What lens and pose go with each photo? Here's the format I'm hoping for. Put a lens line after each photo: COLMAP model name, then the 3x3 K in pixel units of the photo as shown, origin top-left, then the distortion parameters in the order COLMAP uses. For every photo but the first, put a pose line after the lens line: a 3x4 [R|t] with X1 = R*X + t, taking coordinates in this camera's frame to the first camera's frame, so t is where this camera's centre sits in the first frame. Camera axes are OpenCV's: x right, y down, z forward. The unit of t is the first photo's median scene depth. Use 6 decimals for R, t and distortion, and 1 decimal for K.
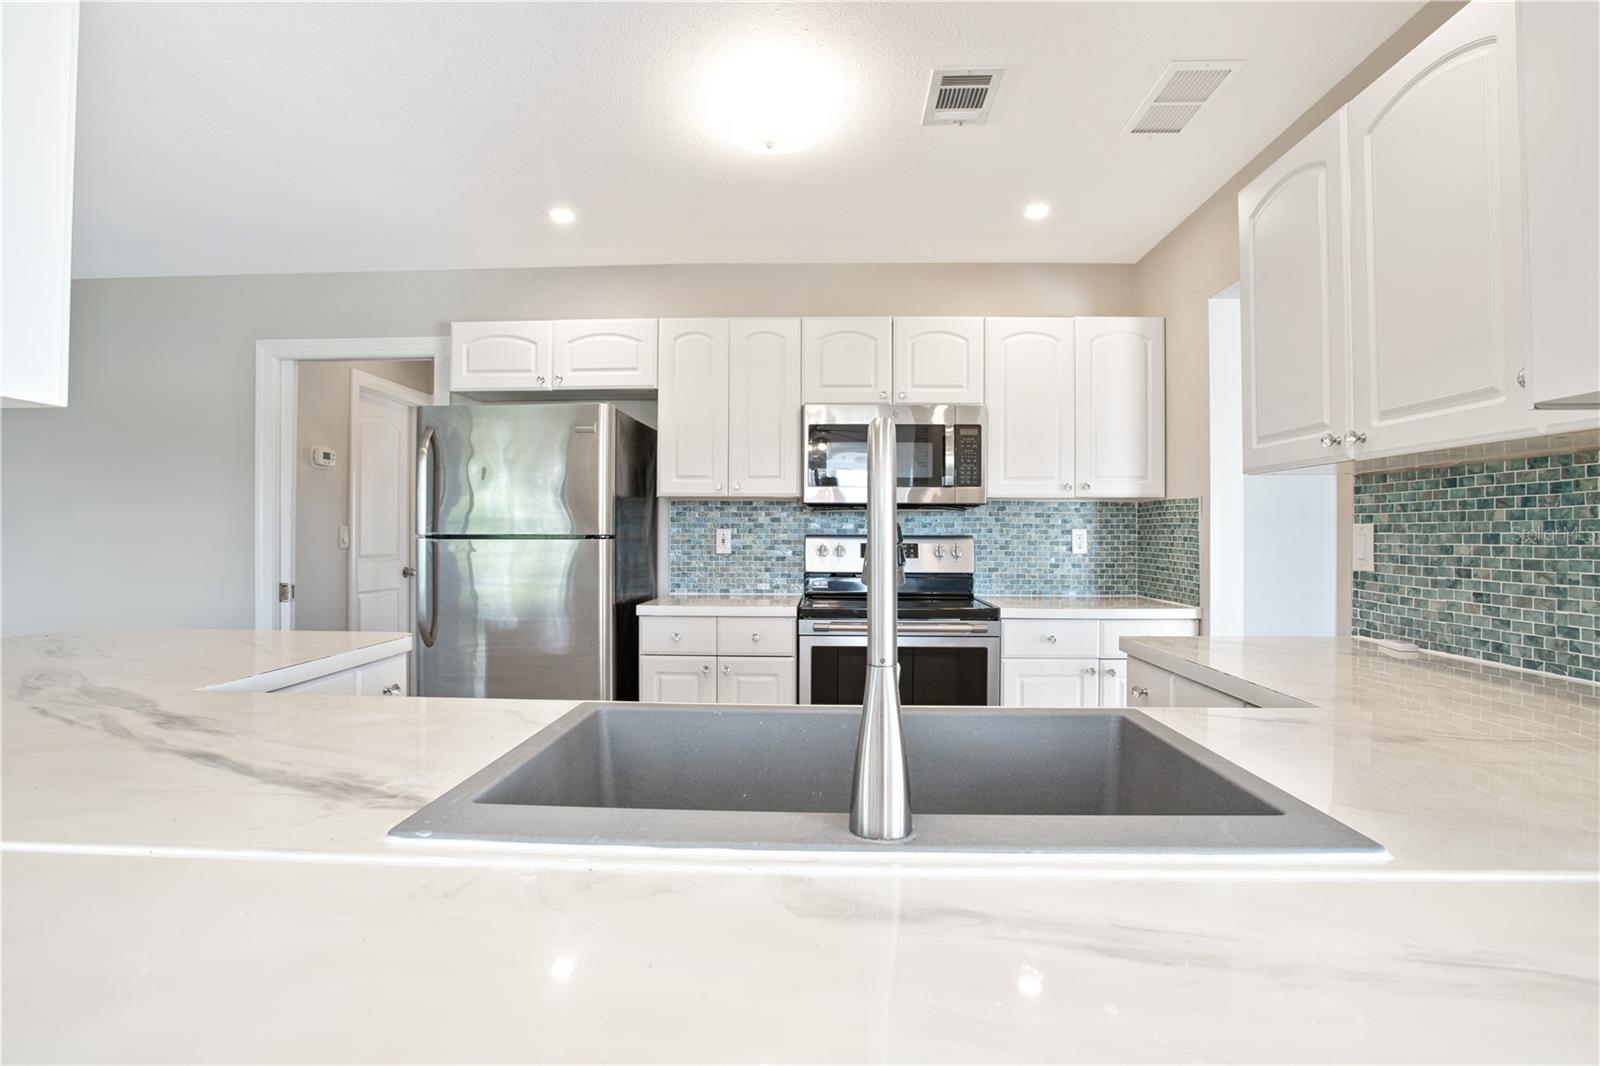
lens RADIAL K [[801.3, 0, 798.8], [0, 801.3, 537.8], [0, 0, 1]] dist [-0.037080, 0.000082]
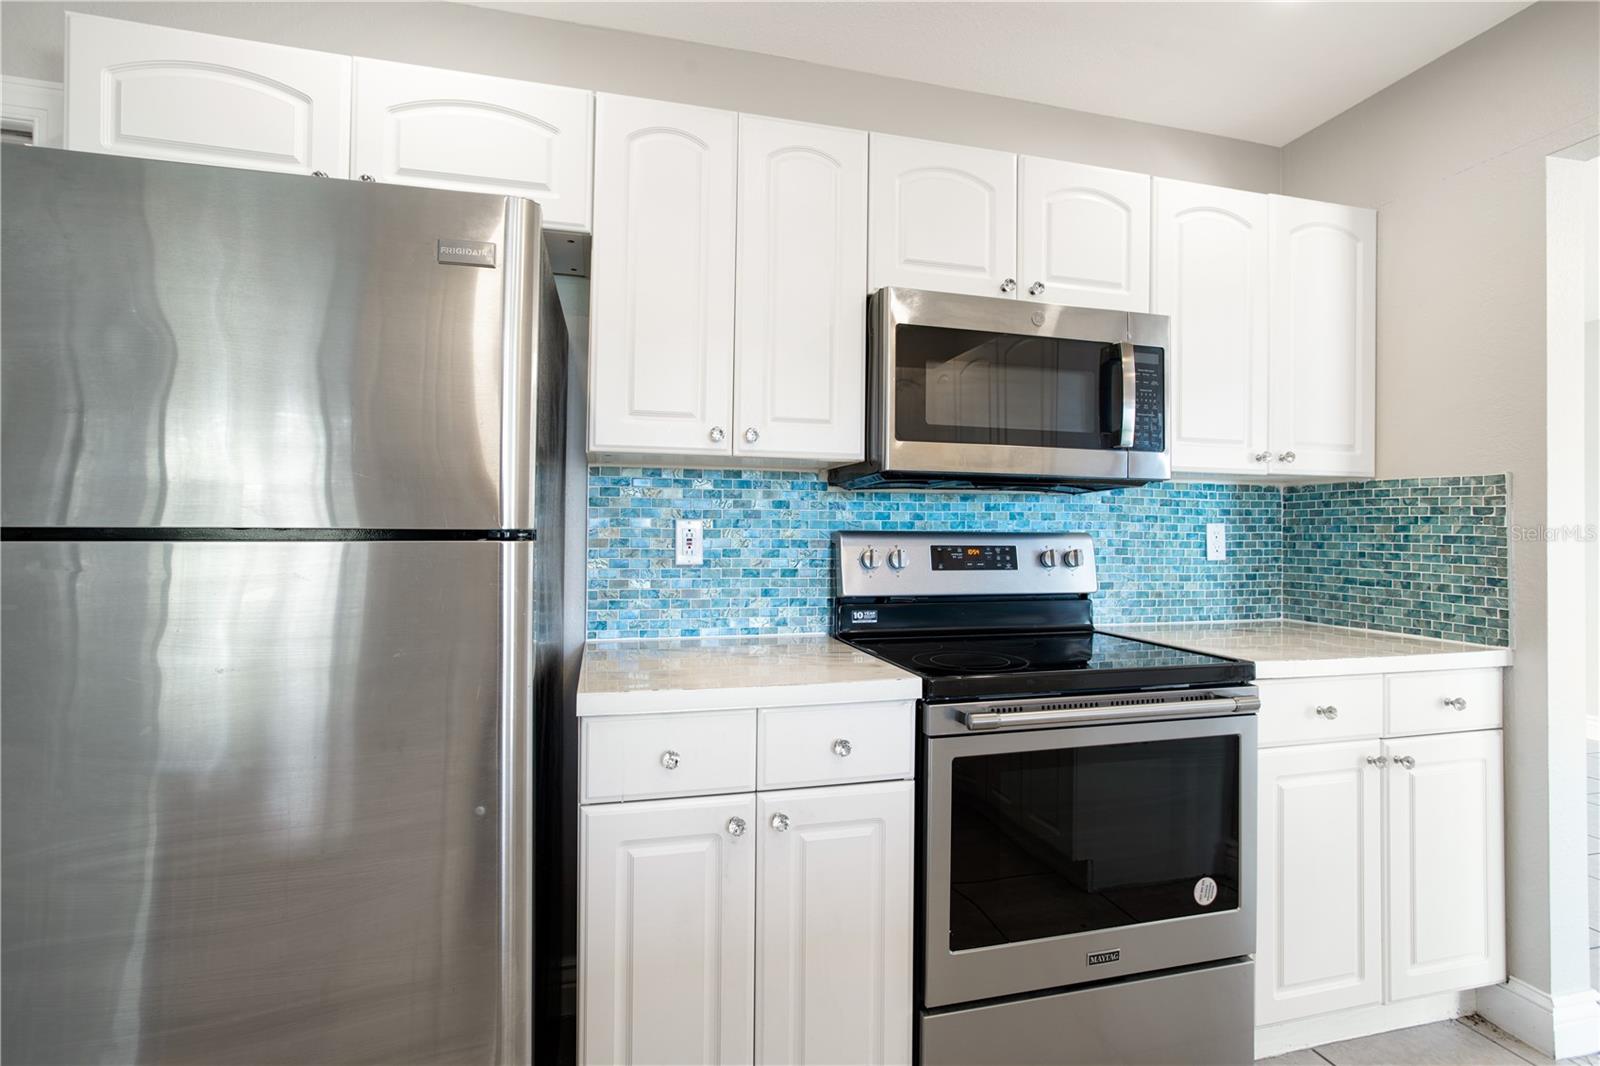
lens RADIAL K [[769.6, 0, 807.0], [0, 769.6, 522.3], [0, 0, 1]] dist [-0.015971, 0.000413]
pose [[0.955340, 0.006612, 0.295436, -0.174918], [-0.002274, 0.999885, -0.015025, -0.001721], [-0.295501, 0.013682, 0.955244, 0.477209]]
